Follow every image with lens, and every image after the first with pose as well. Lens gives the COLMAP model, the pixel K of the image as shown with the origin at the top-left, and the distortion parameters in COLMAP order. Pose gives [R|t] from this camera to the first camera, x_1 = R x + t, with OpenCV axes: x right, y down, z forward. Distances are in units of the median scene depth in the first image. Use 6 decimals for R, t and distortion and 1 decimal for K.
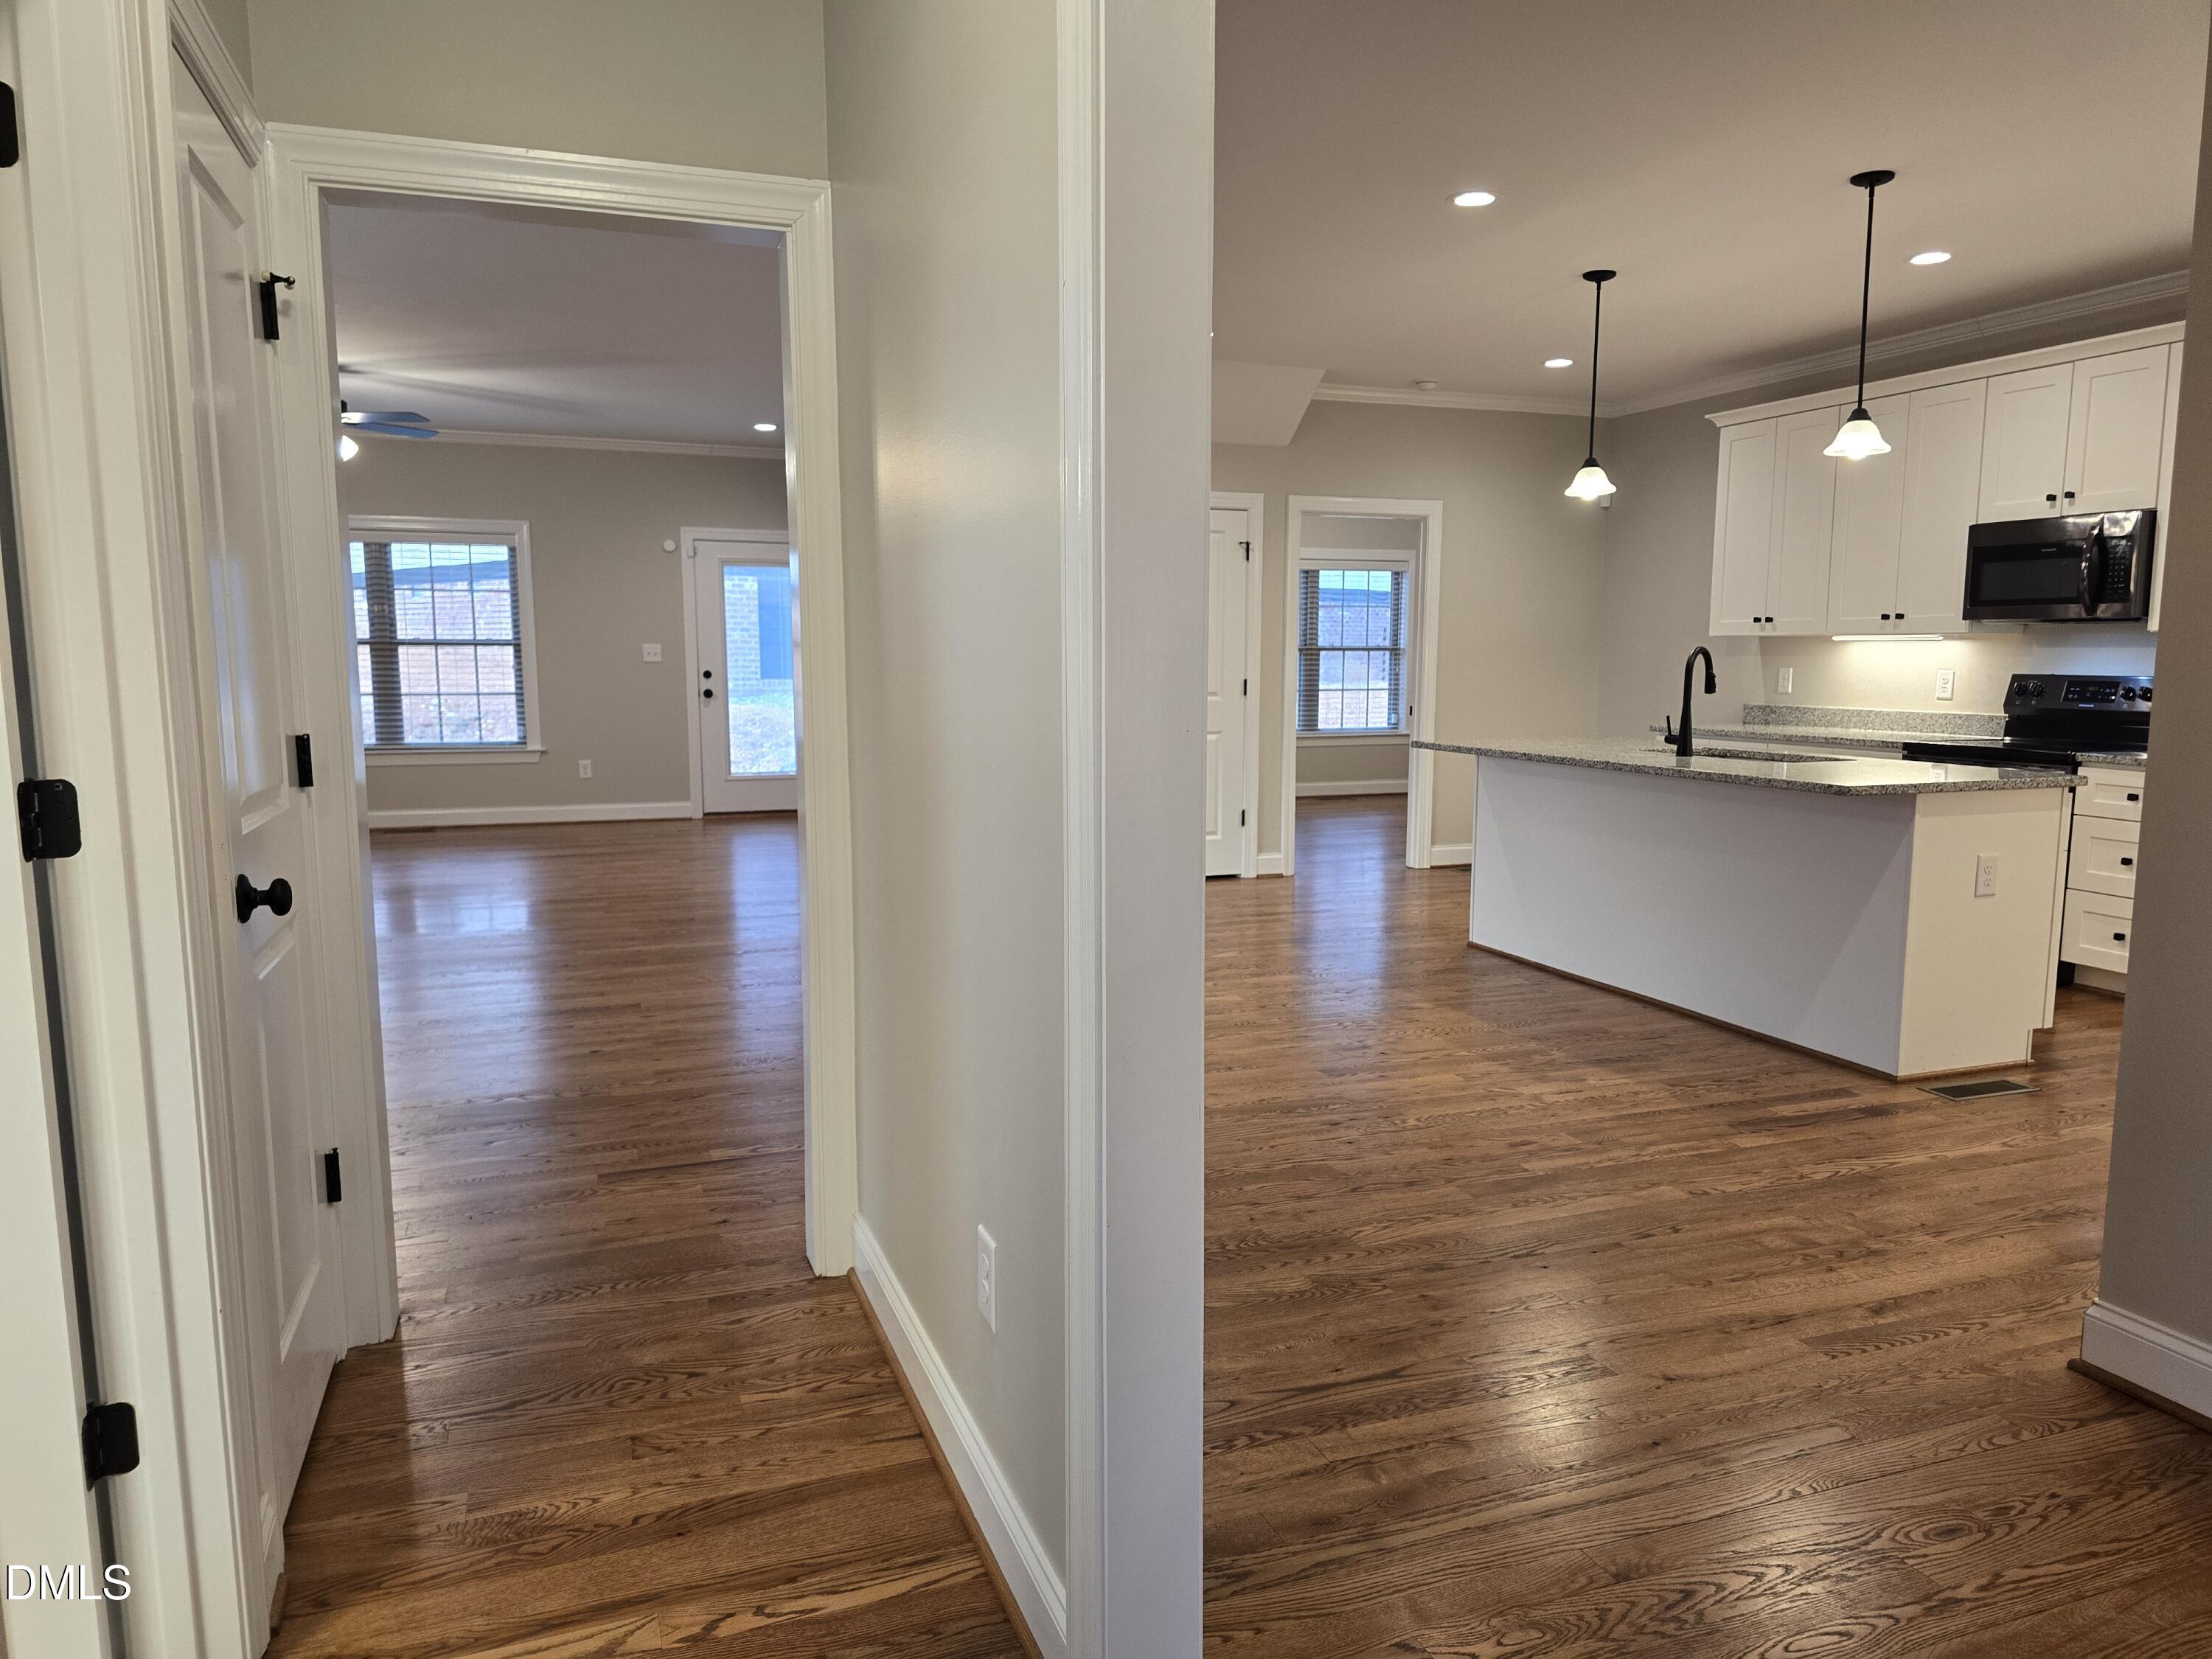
lens RADIAL K [[1489.3, 0, 1120.9], [0, 1489.3, 834.9], [0, 0, 1]] dist [0.067122, -0.060650]
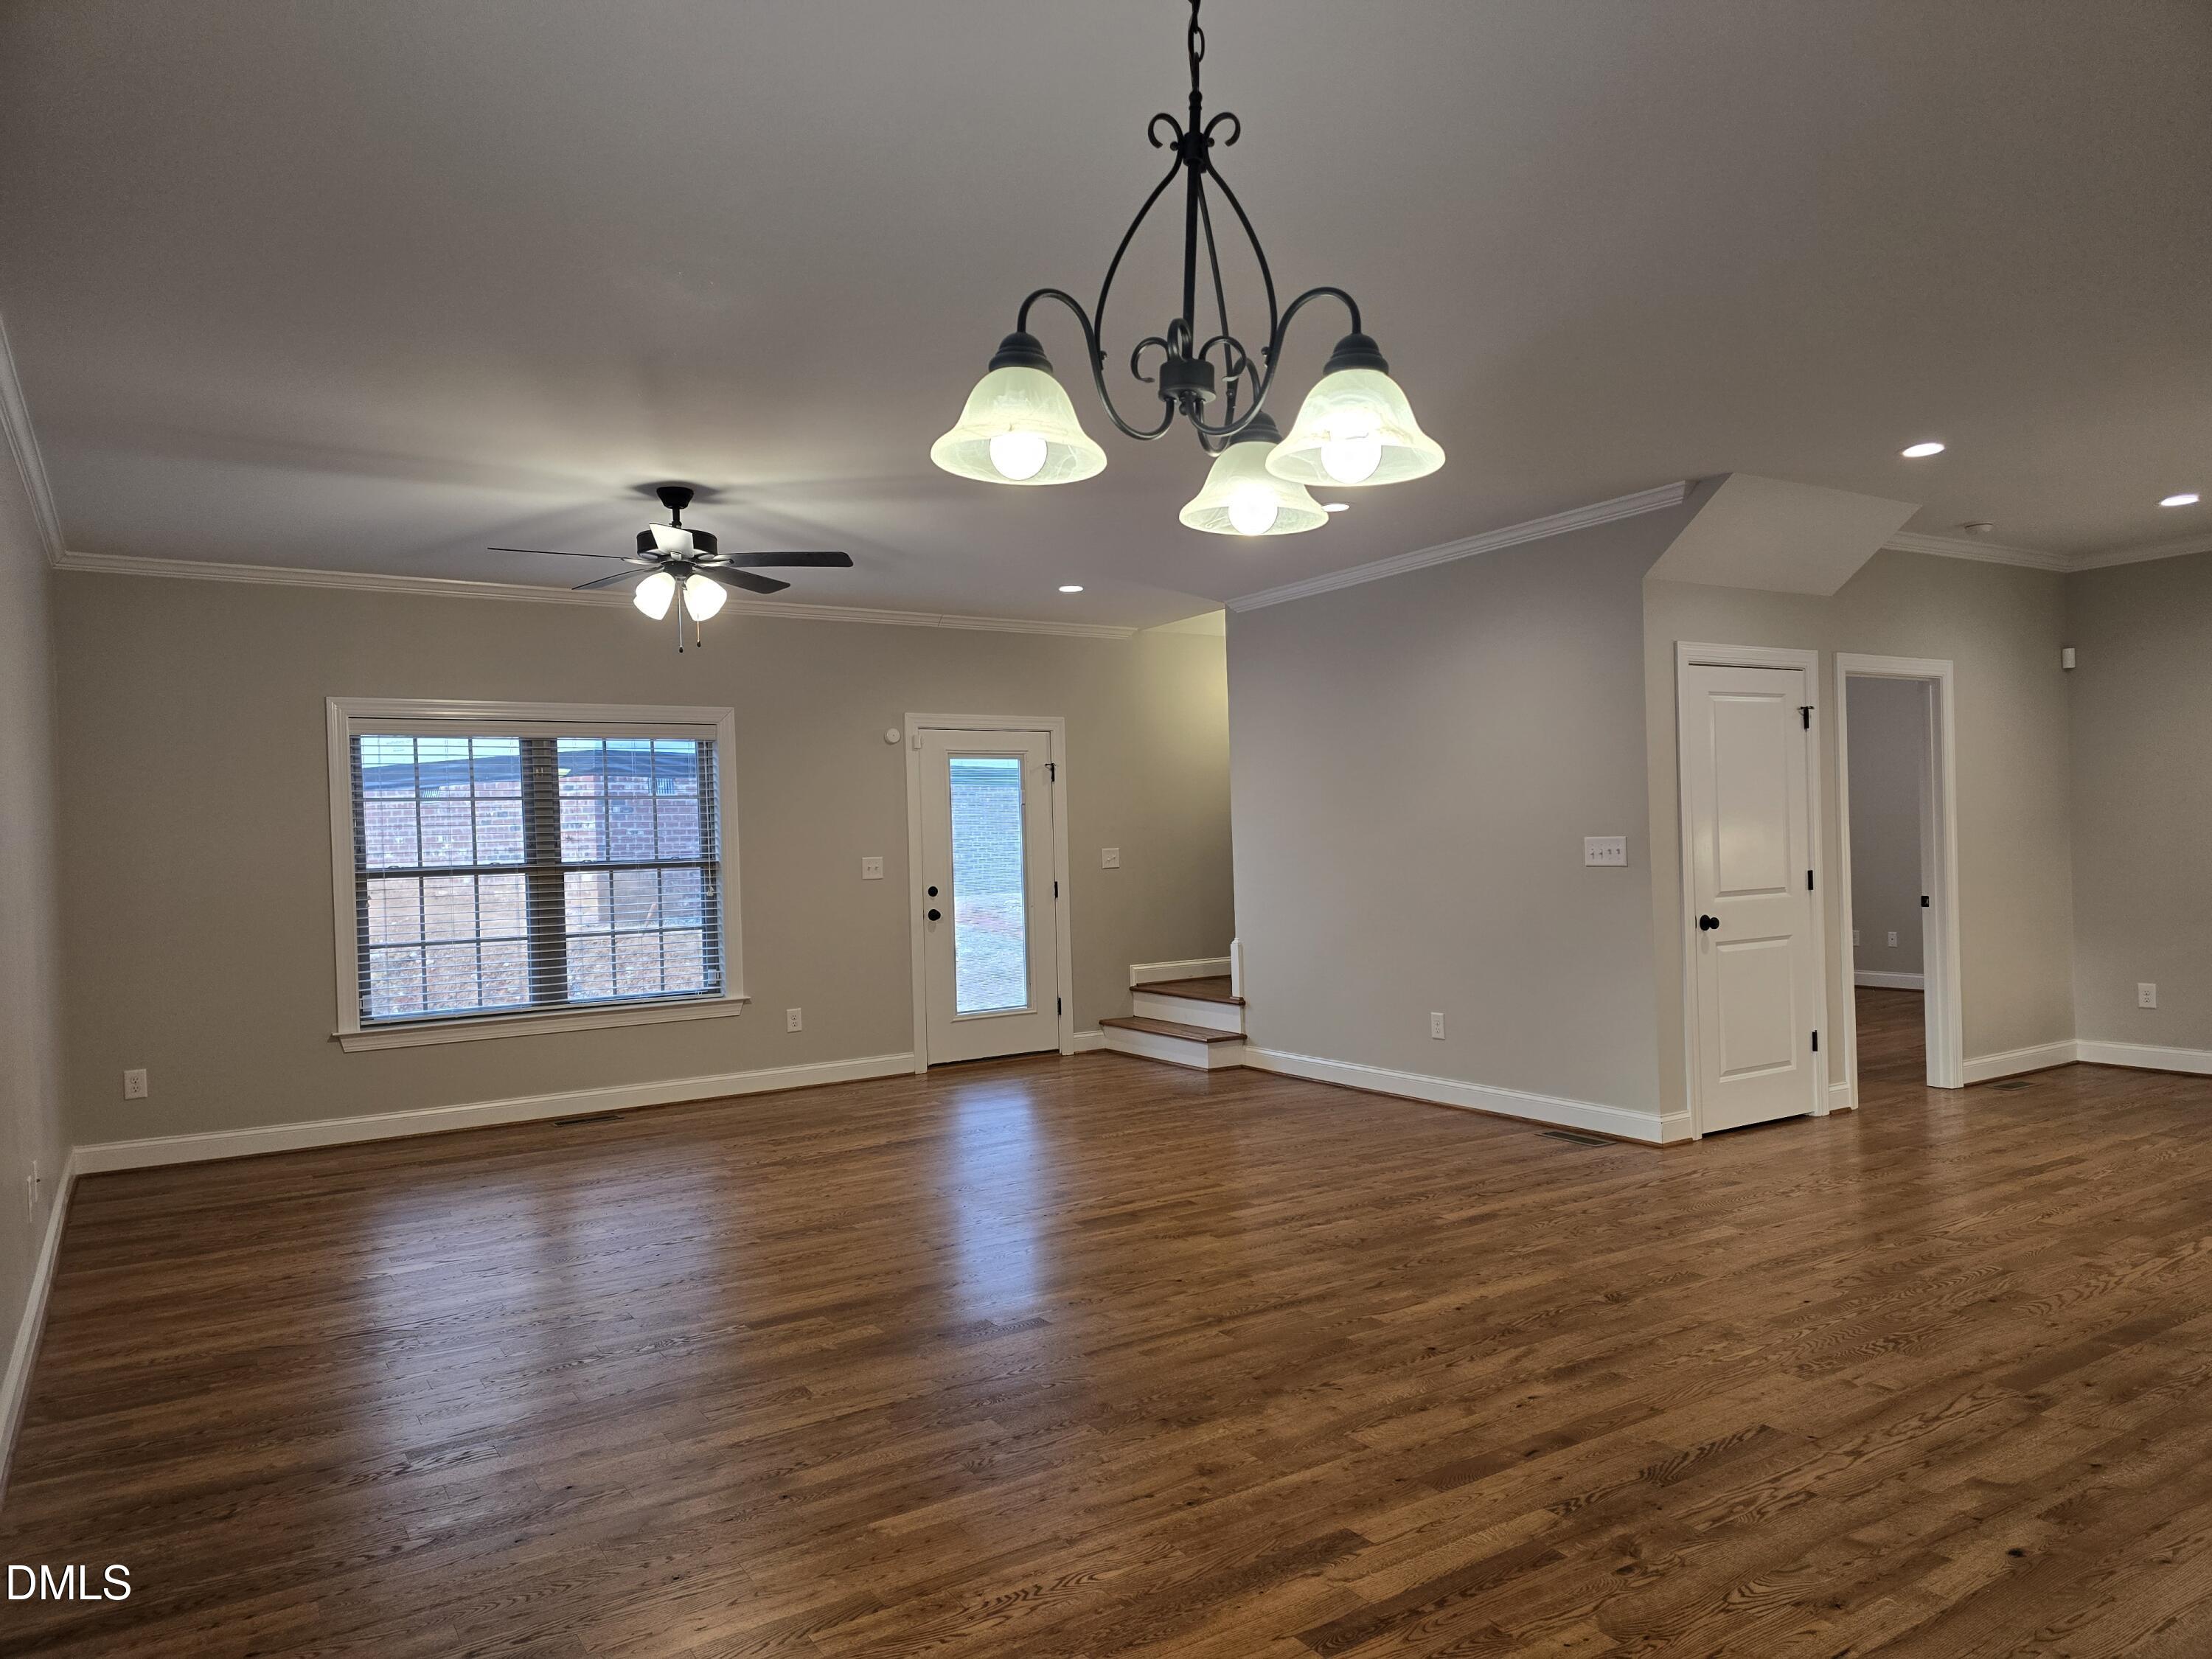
lens RADIAL K [[1489.3, 0, 1099.5], [0, 1489.3, 833.6], [0, 0, 1]] dist [0.067122, -0.060650]
pose [[0.979400, -0.032362, 0.199319, -0.758480], [0.057838, 0.990676, -0.123354, -0.074065], [-0.193468, 0.132341, 0.972140, 0.436577]]
